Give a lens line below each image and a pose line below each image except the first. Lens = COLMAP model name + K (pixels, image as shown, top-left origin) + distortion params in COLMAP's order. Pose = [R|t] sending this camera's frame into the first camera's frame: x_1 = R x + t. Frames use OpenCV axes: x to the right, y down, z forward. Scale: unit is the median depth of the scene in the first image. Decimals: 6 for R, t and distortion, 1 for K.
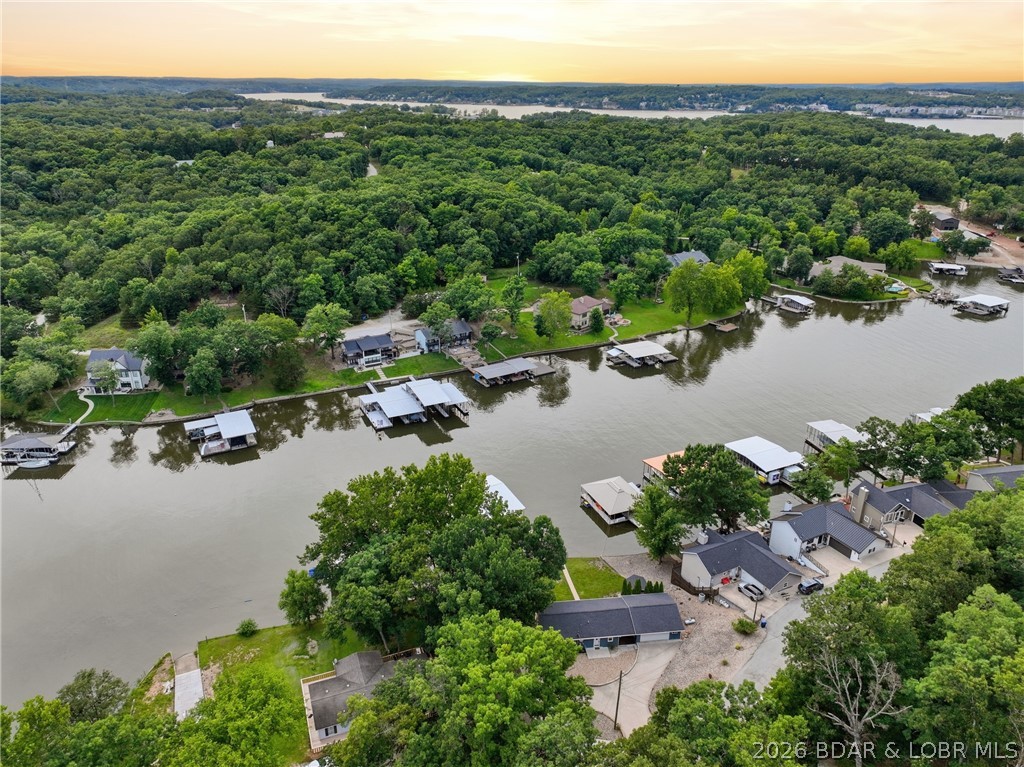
lens RADIAL K [[722.9, 0, 516.1], [0, 722.9, 385.5], [0, 0, 1]] dist [-0.002609, 0.020990]
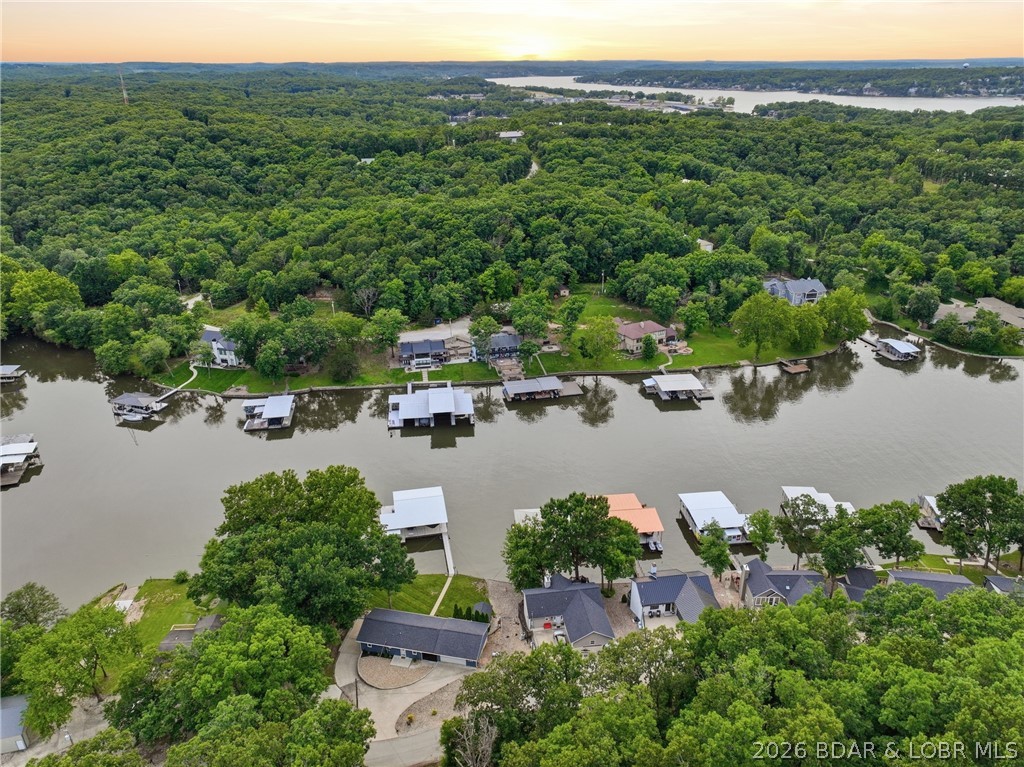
lens RADIAL K [[722.9, 0, 518.2], [0, 722.9, 383.6], [0, 0, 1]] dist [-0.002609, 0.020990]
pose [[0.945123, 0.126285, -0.301322, 0.255540], [-0.119783, 0.991993, 0.040036, -0.059722], [0.303965, -0.001746, 0.952682, -0.015180]]
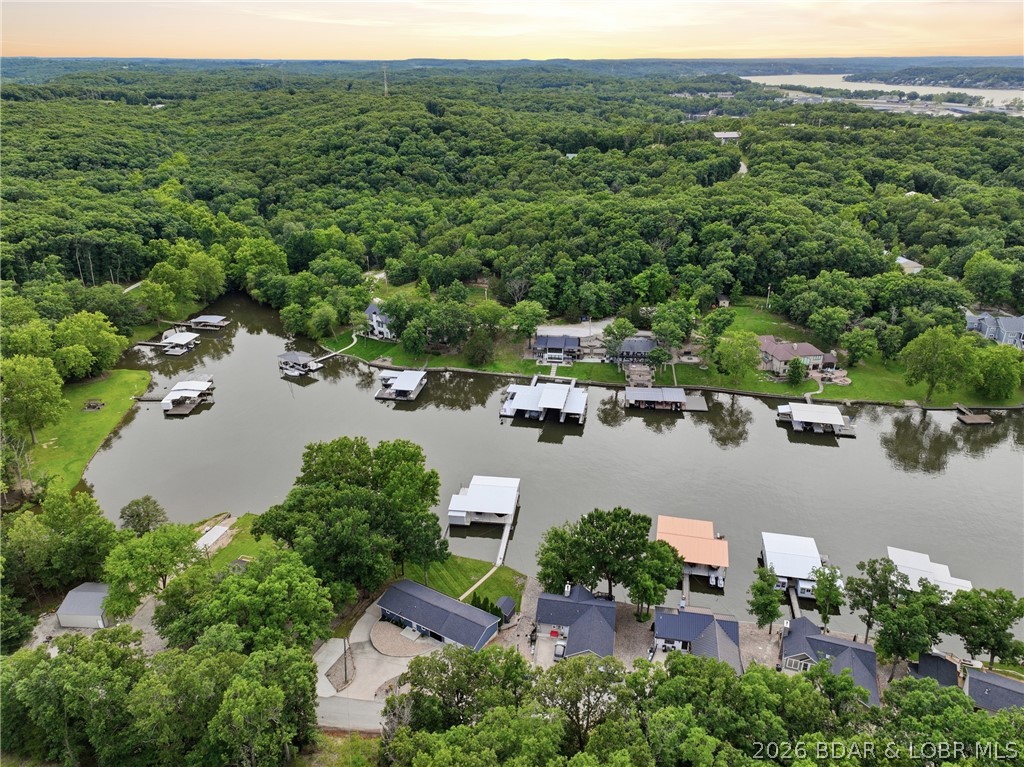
lens RADIAL K [[722.9, 0, 518.4], [0, 722.9, 384.7], [0, 0, 1]] dist [-0.002609, 0.020990]
pose [[0.788172, 0.248880, -0.562889, 0.364717], [-0.234854, 0.967006, 0.098710, -0.083456], [0.568884, 0.054396, 0.820617, 0.042721]]
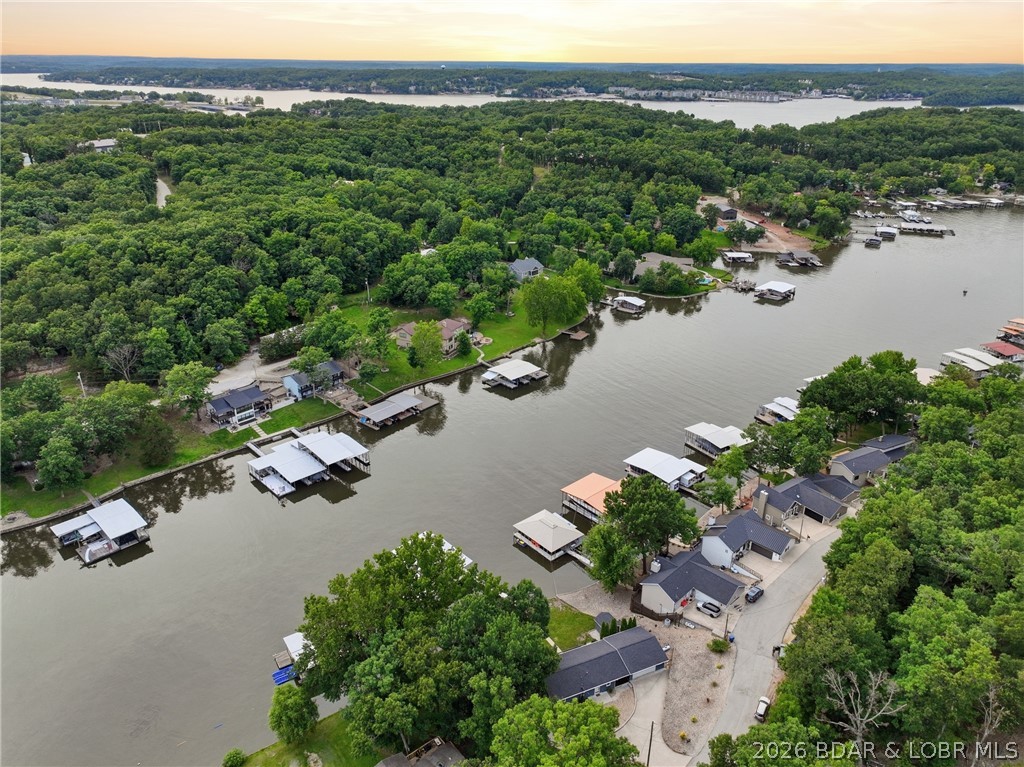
lens RADIAL K [[722.9, 0, 516.6], [0, 722.9, 388.7], [0, 0, 1]] dist [-0.002609, 0.020990]
pose [[0.953113, -0.123122, 0.276436, -0.108497], [0.114991, 0.992324, 0.045501, -0.066817], [-0.279916, -0.011580, 0.959955, 0.004012]]
